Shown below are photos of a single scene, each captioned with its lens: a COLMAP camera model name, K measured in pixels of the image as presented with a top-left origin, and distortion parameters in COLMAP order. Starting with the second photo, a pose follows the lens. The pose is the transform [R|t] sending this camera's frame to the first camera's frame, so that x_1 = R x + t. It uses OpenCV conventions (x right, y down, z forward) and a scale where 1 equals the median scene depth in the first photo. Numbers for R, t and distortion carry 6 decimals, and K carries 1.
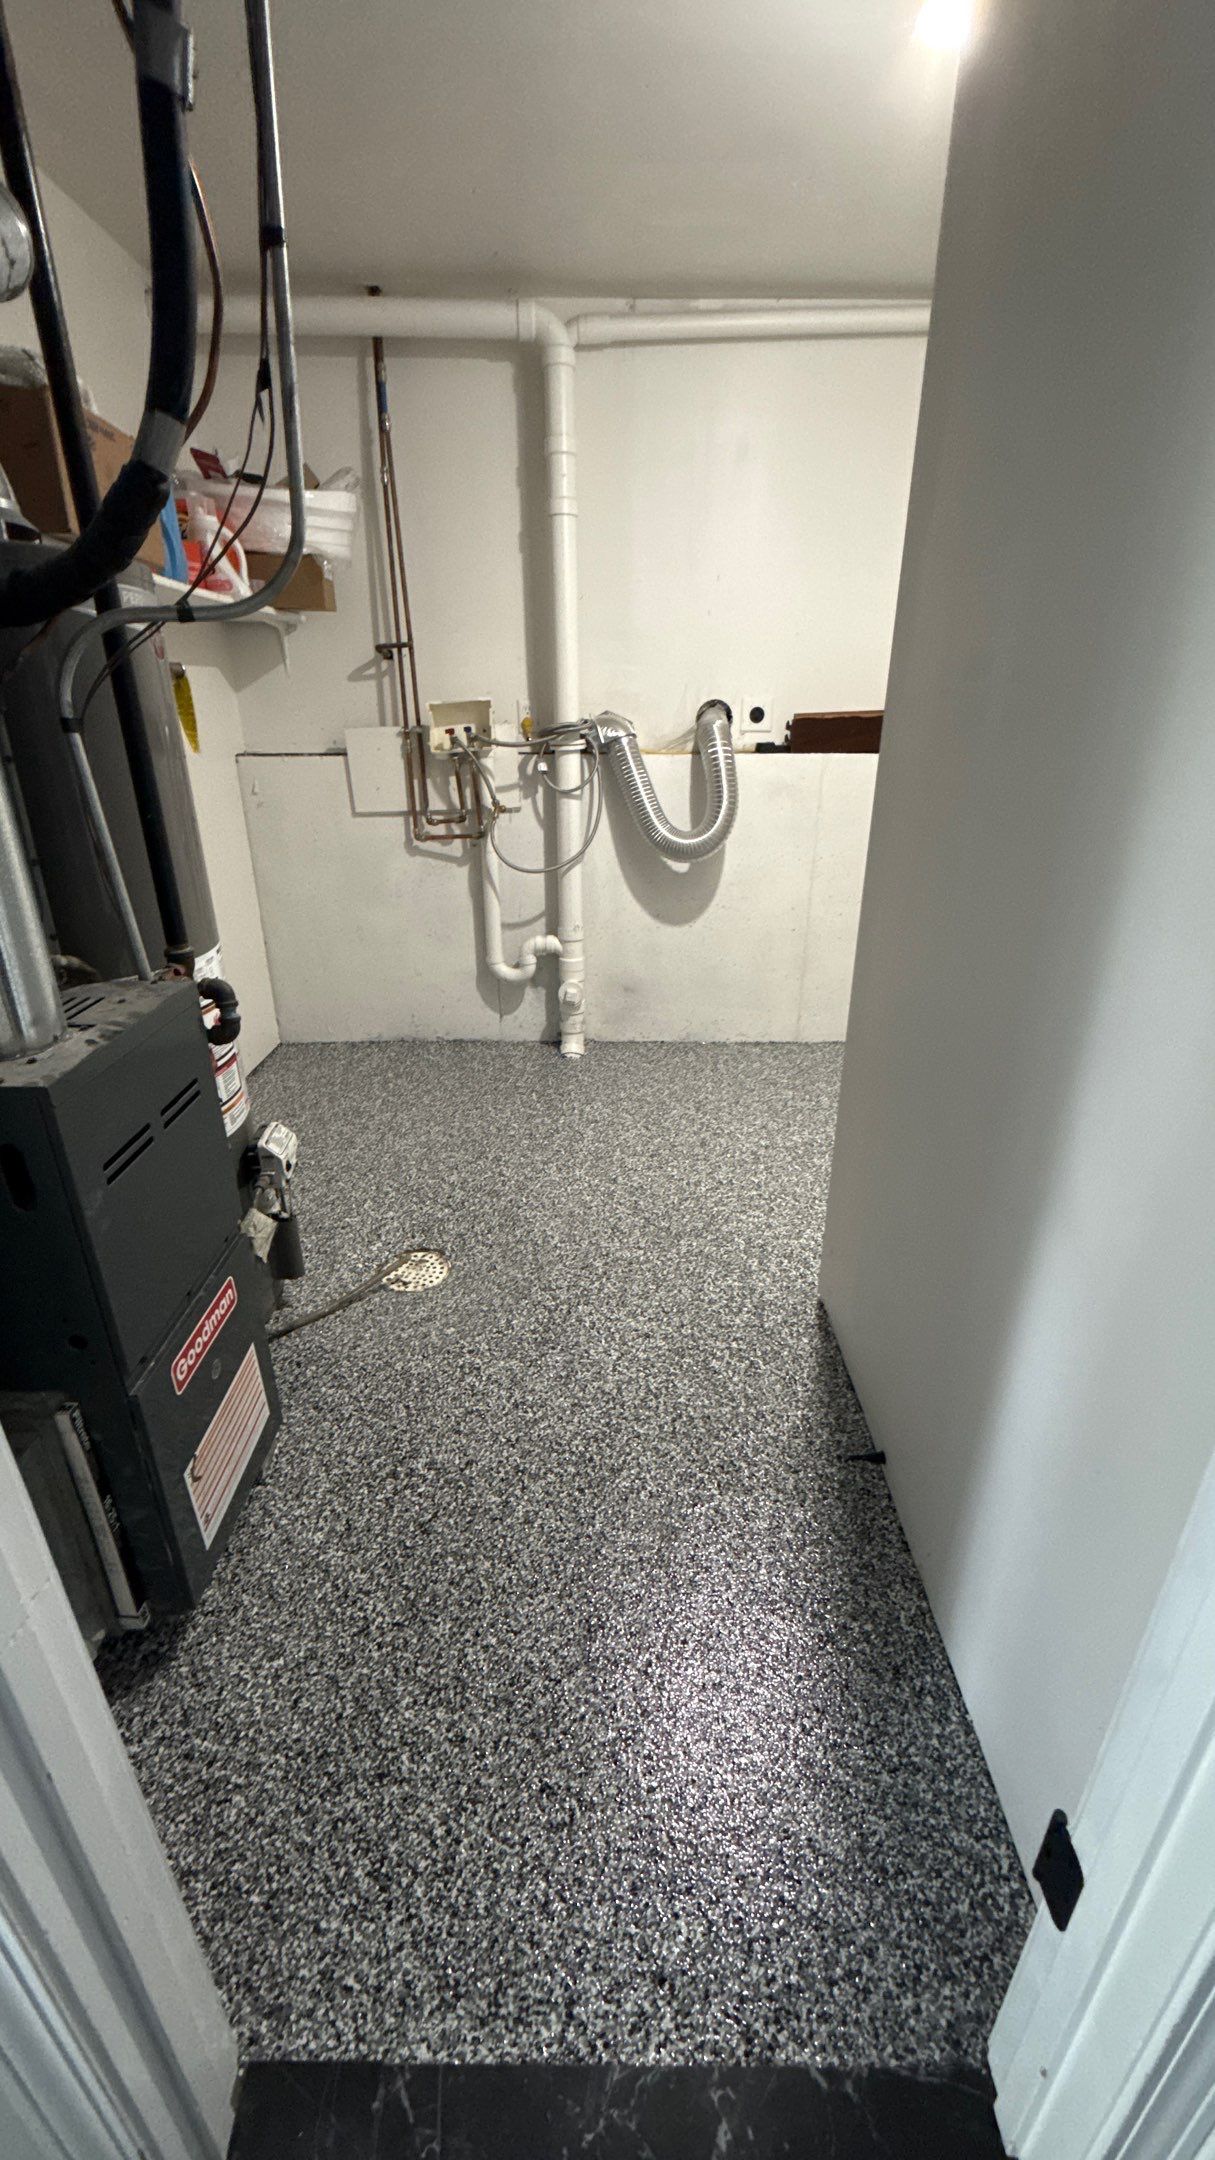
lens RADIAL K [[861.1, 0, 602.5], [0, 861.1, 1074.4], [0, 0, 1]] dist [0.001046, 0.000016]
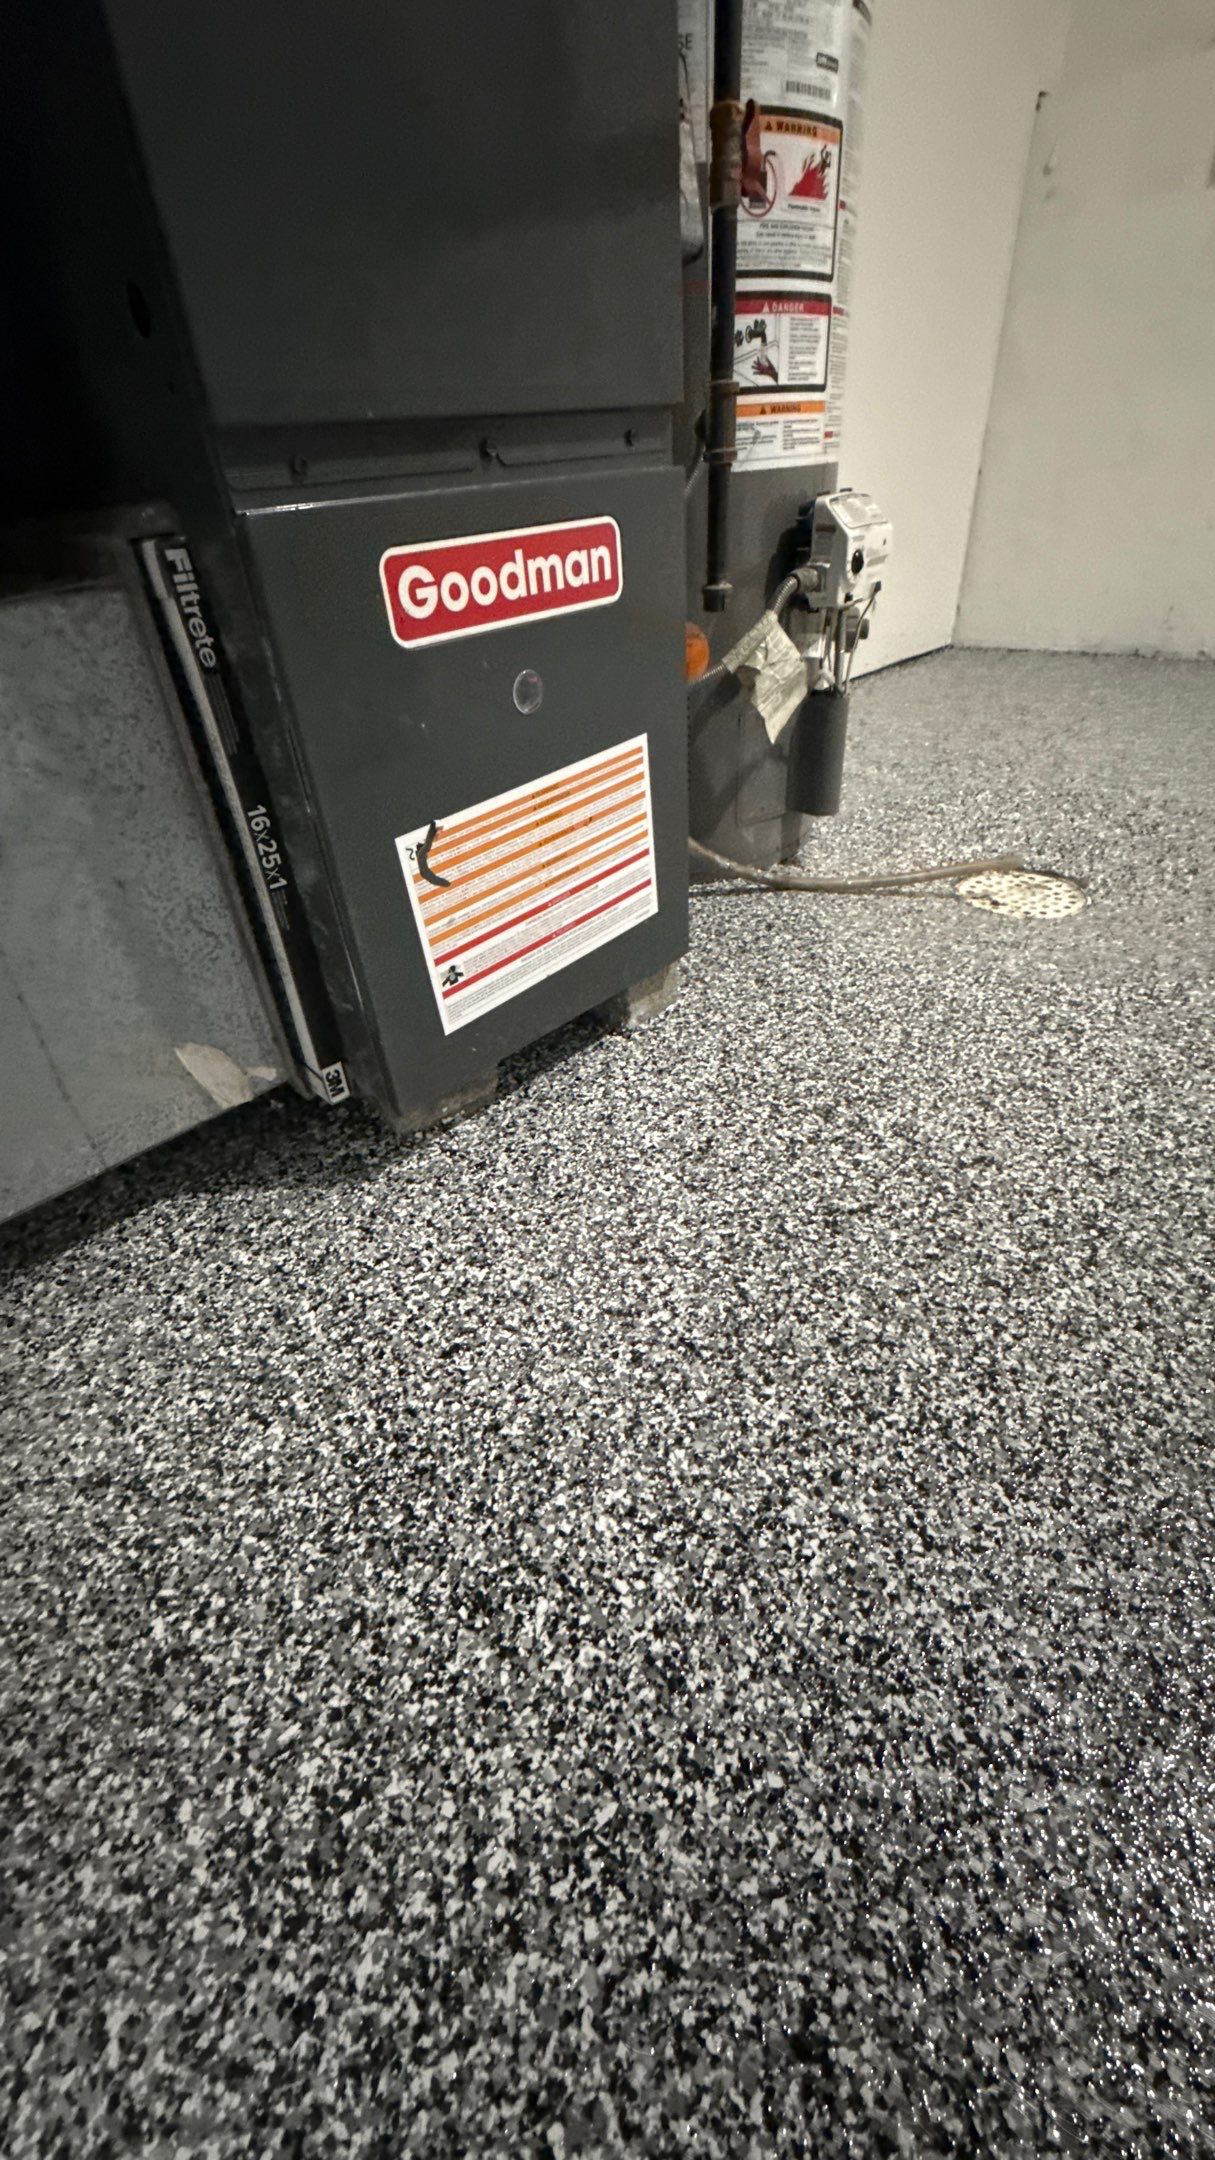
lens RADIAL K [[861.1, 0, 603.0], [0, 861.1, 1077.0], [0, 0, 1]] dist [0.001046, 0.000016]
pose [[0.715191, 0.369742, -0.593121, -0.037195], [-0.220367, 0.924620, 0.310671, 0.253016], [0.663279, -0.091485, 0.742759, 0.432582]]
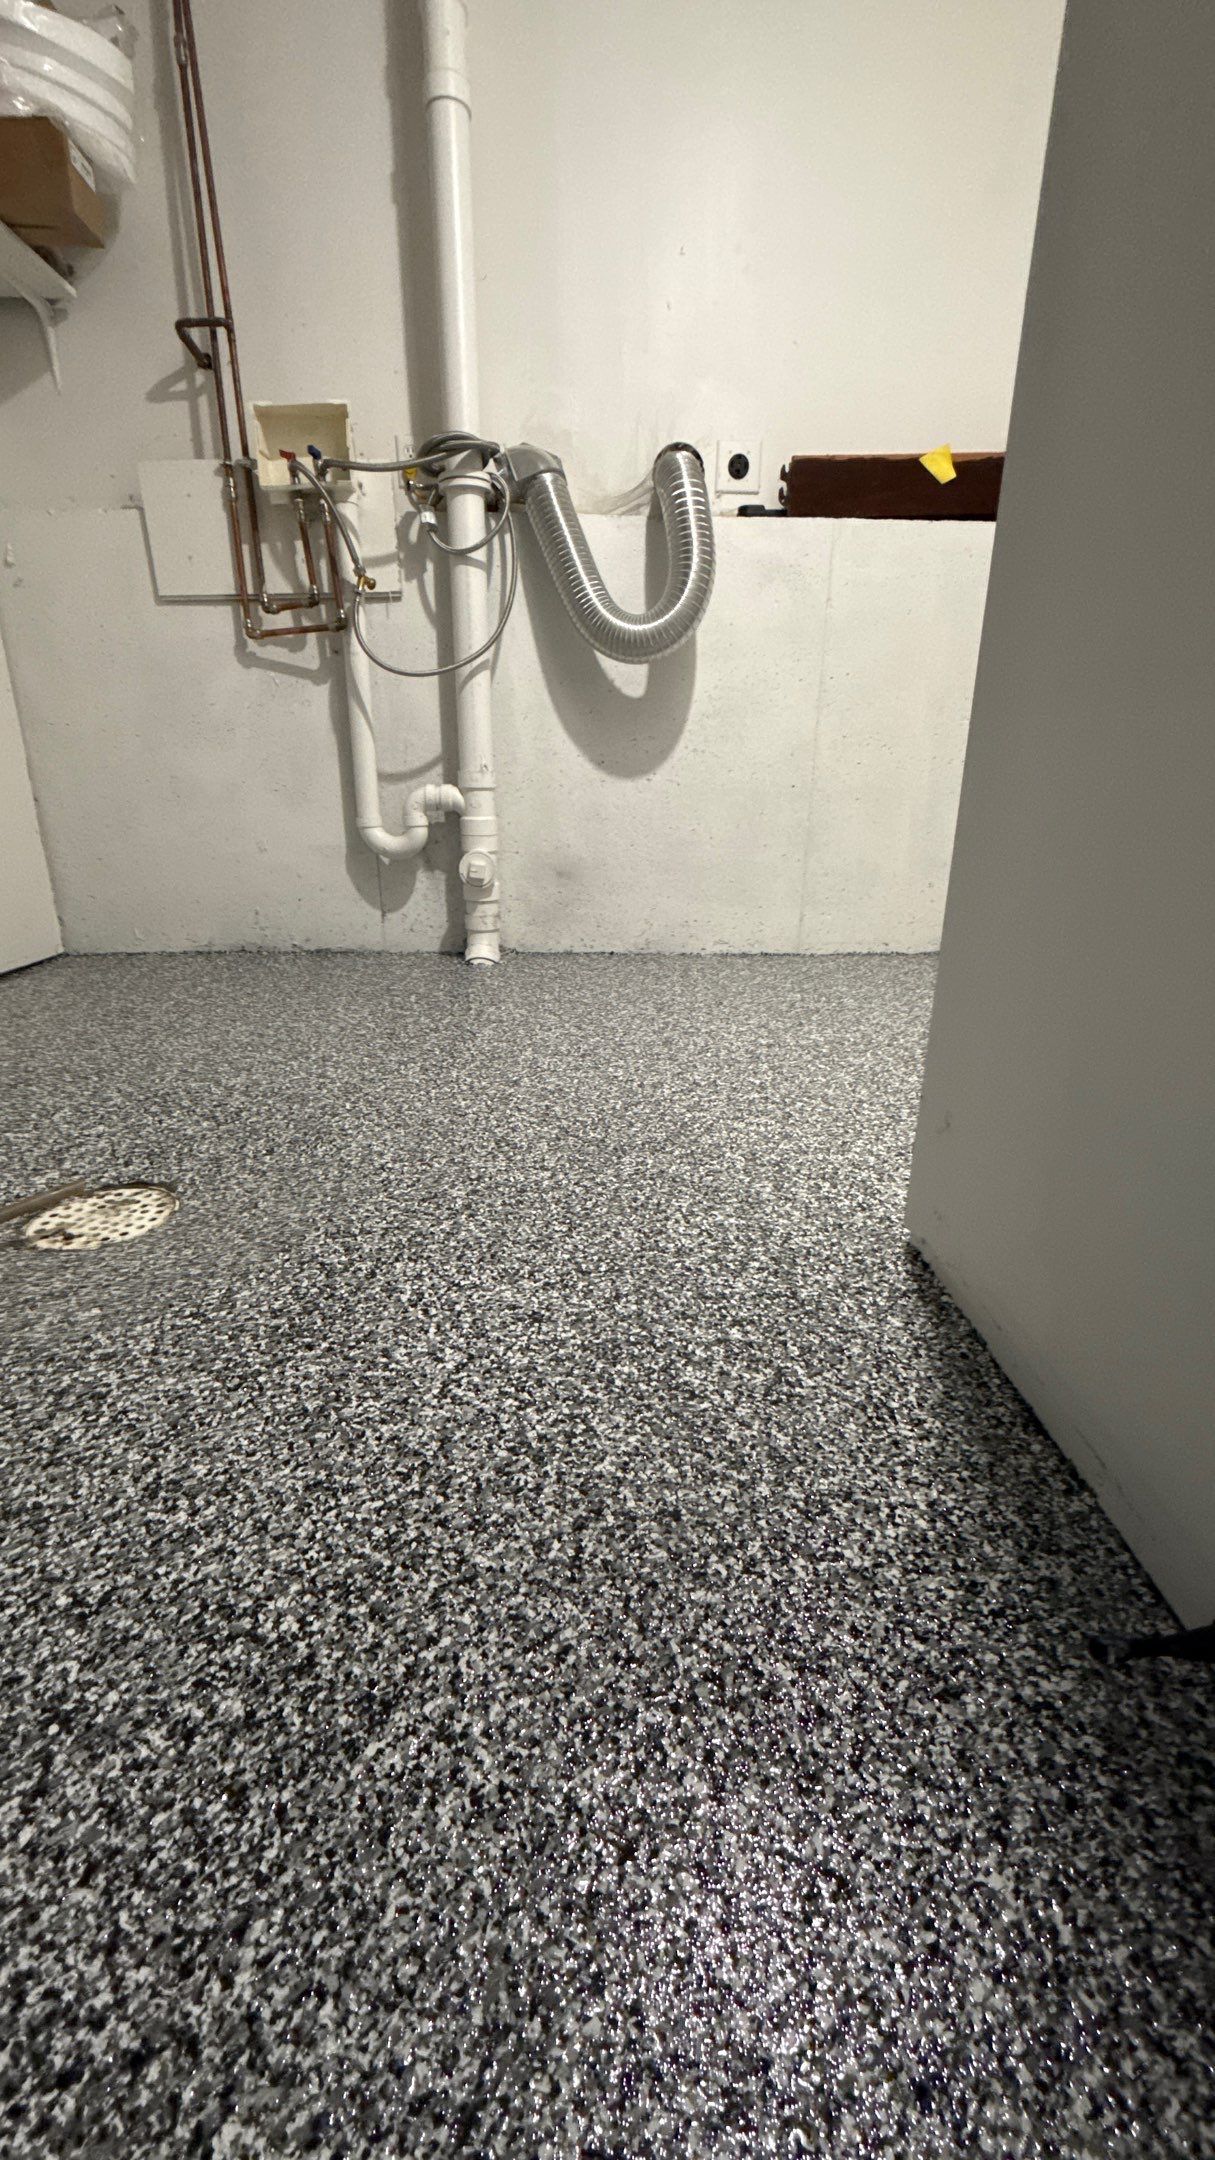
lens RADIAL K [[861.1, 0, 605.2], [0, 861.1, 1076.5], [0, 0, 1]] dist [0.001046, 0.000016]
pose [[0.999344, -0.002568, 0.036128, 0.069057], [0.004952, 0.997804, -0.066057, 0.203652], [-0.035879, 0.066192, 0.997162, 0.537157]]
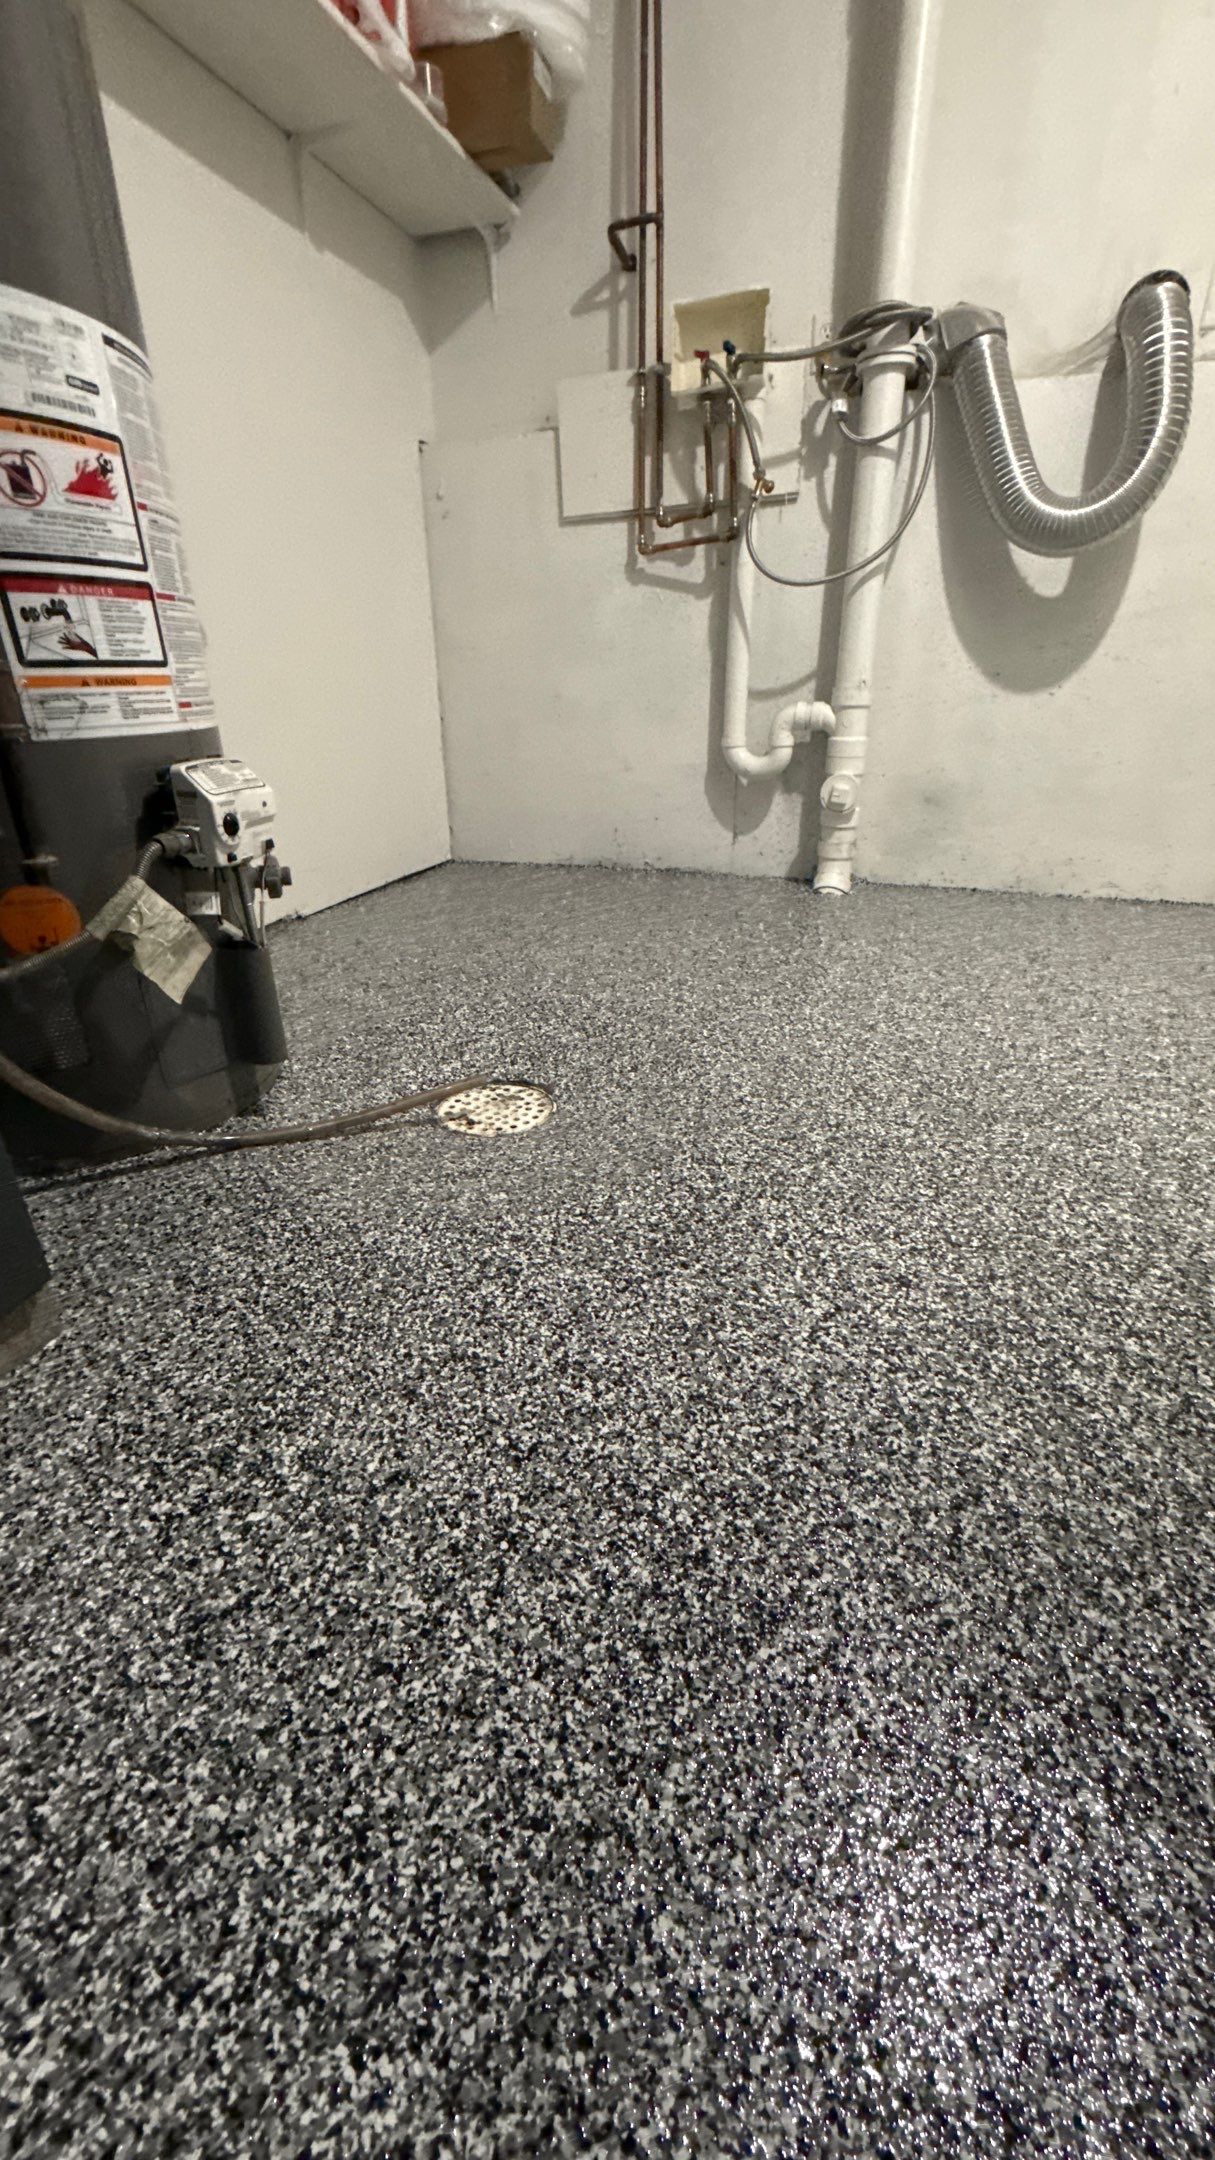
lens RADIAL K [[861.1, 0, 603.5], [0, 861.1, 1076.7], [0, 0, 1]] dist [0.001046, 0.000016]
pose [[0.947850, 0.128279, -0.291760, 0.021123], [-0.119117, 0.991669, 0.049030, 0.191505], [0.295619, -0.011720, 0.955234, 0.525331]]
